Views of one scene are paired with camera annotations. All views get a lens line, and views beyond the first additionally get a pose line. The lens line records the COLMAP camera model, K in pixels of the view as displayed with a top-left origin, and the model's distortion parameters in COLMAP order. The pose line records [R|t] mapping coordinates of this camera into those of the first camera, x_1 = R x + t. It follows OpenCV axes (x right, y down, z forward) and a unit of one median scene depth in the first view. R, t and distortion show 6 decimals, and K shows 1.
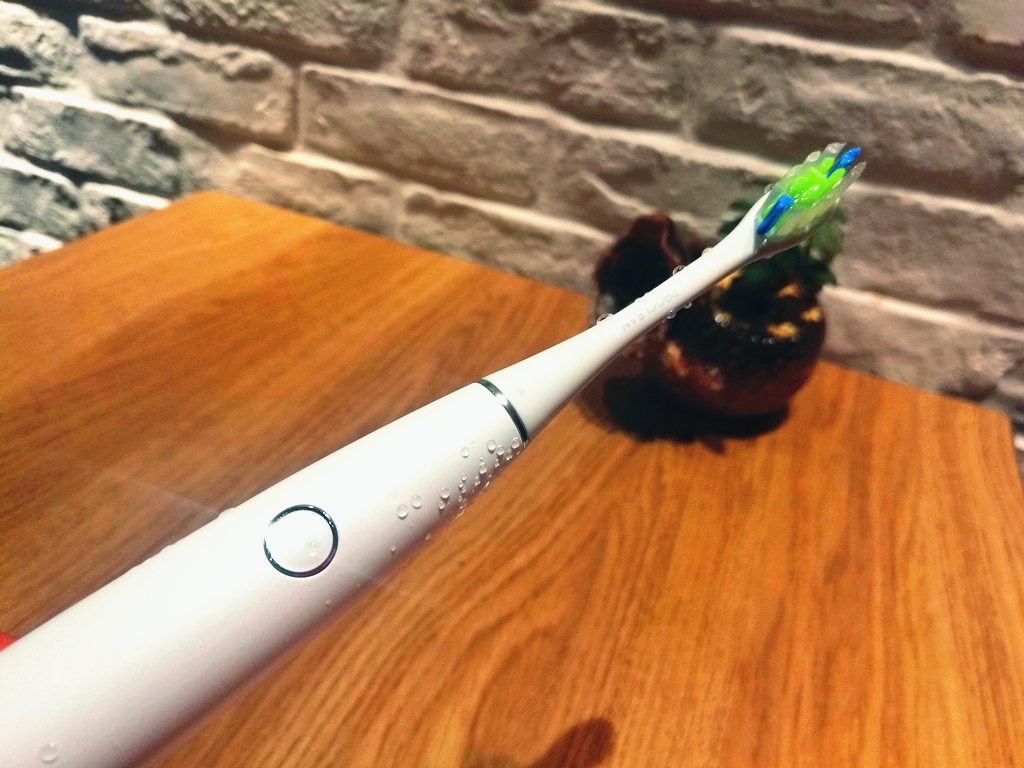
lens RADIAL K [[851.3, 0, 512.0], [0, 851.3, 384.0], [0, 0, 1]] dist [-0.067122, 0.132570]
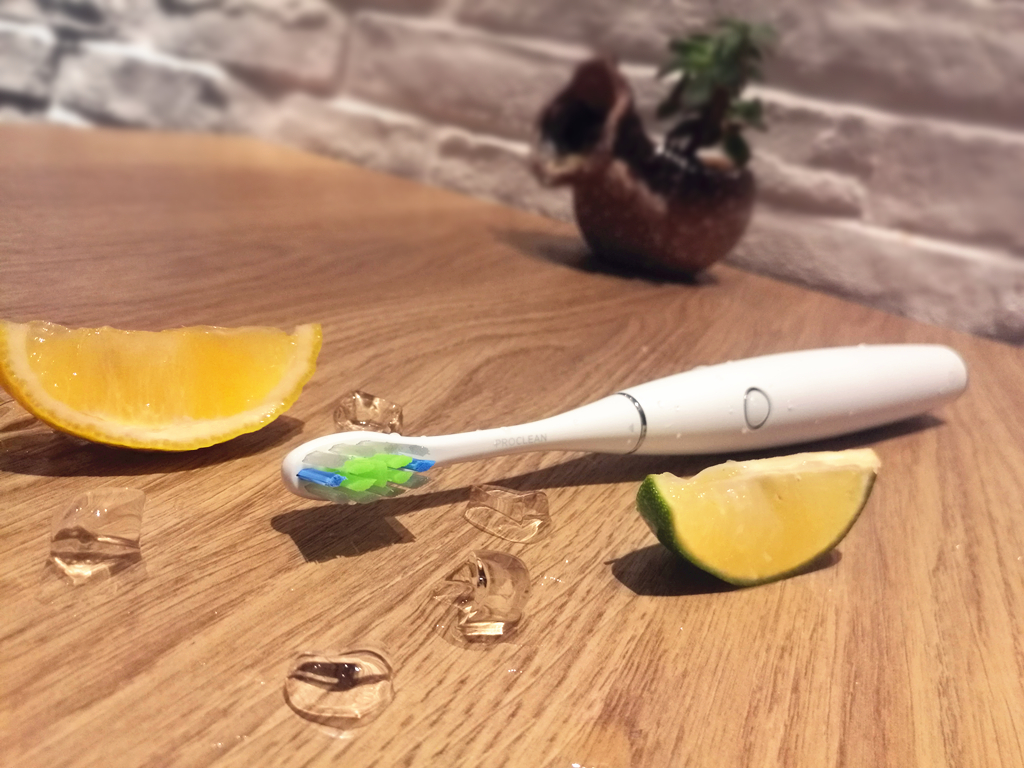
lens RADIAL K [[846.1, 0, 512.0], [0, 846.1, 384.0], [0, 0, 1]] dist [-0.036101, 0.065669]
pose [[0.995529, 0.093306, -0.014663, 0.003950], [-0.094228, 0.970445, -0.222164, 0.315612], [-0.006499, 0.222552, 0.974899, 0.079188]]
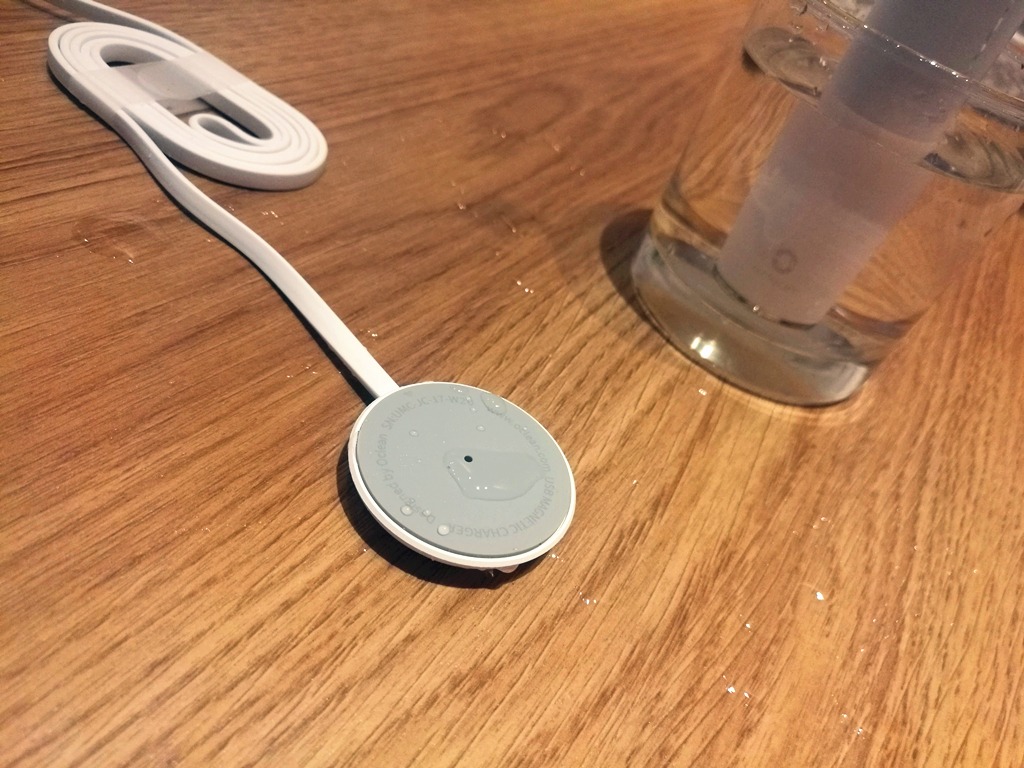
lens RADIAL K [[848.5, 0, 512.0], [0, 848.5, 384.0], [0, 0, 1]] dist [-0.083349, 0.137154]
pose [[0.955012, 0.295682, -0.022872, -0.150264], [-0.290016, 0.947258, 0.136359, 0.210791], [0.061985, -0.123591, 0.990395, 0.103058]]
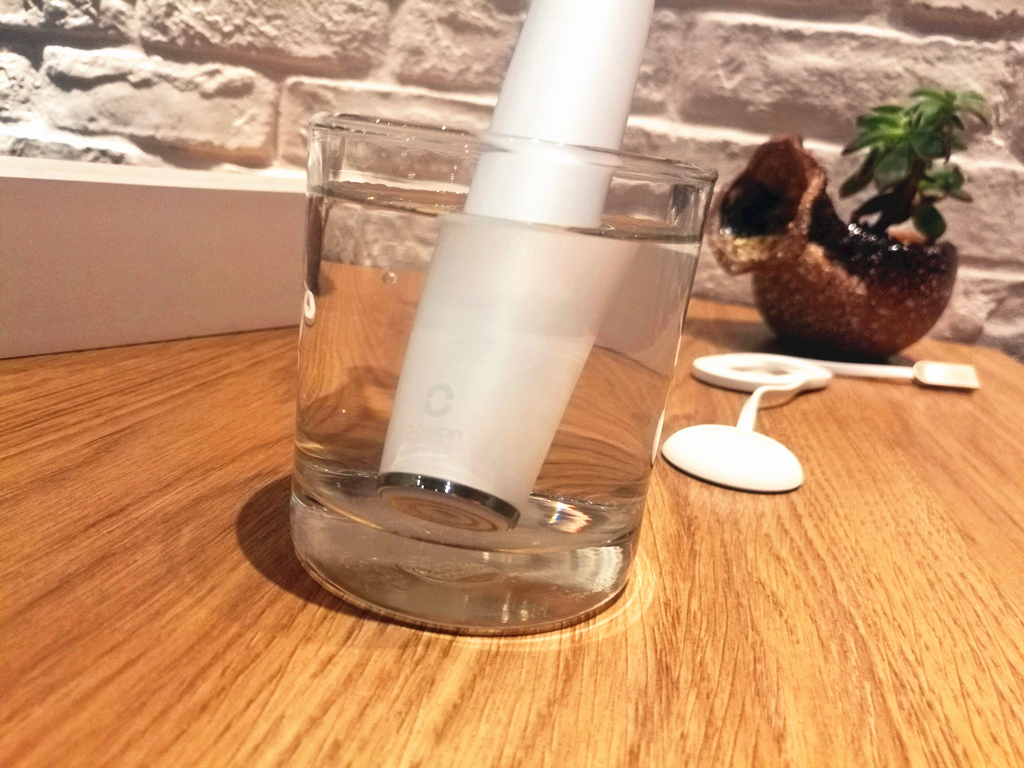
lens RADIAL K [[840.7, 0, 512.0], [0, 840.7, 384.0], [0, 0, 1]] dist [-0.032680, 0.079935]
pose [[0.986521, -0.029611, 0.160932, -0.167794], [0.070620, 0.964230, -0.255487, 0.279580], [-0.147610, 0.263409, 0.953324, 0.101002]]
